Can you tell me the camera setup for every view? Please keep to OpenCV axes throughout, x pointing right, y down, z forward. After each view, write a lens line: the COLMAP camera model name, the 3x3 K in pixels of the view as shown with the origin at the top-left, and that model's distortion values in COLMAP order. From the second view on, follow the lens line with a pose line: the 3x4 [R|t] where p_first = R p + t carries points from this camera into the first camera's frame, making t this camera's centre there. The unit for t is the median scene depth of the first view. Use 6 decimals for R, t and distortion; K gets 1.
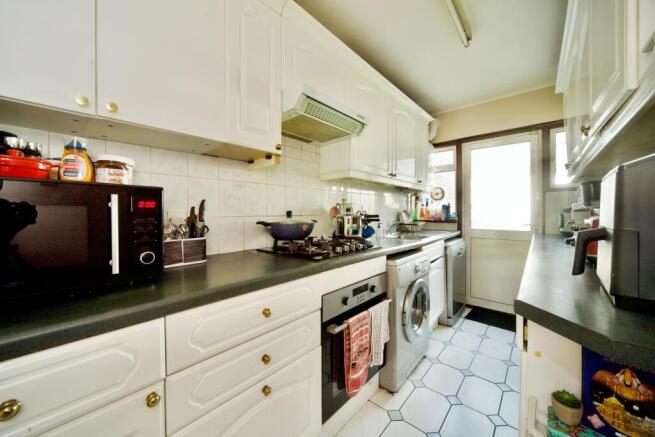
lens RADIAL K [[244.7, 0, 328.7], [0, 244.7, 215.3], [0, 0, 1]] dist [-0.010495, -0.000064]
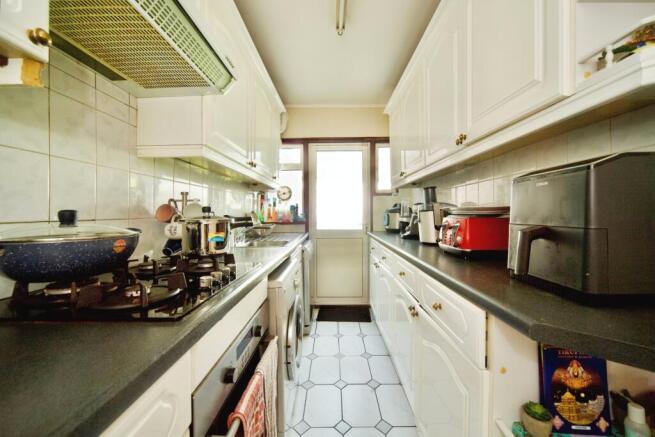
lens RADIAL K [[244.7, 0, 326.4], [0, 244.7, 214.2], [0, 0, 1]] dist [-0.010495, -0.000064]
pose [[0.744419, -0.005471, 0.667690, -0.082514], [0.012840, 0.999899, -0.006122, -0.001753], [-0.667589, 0.013130, 0.744414, 0.292047]]
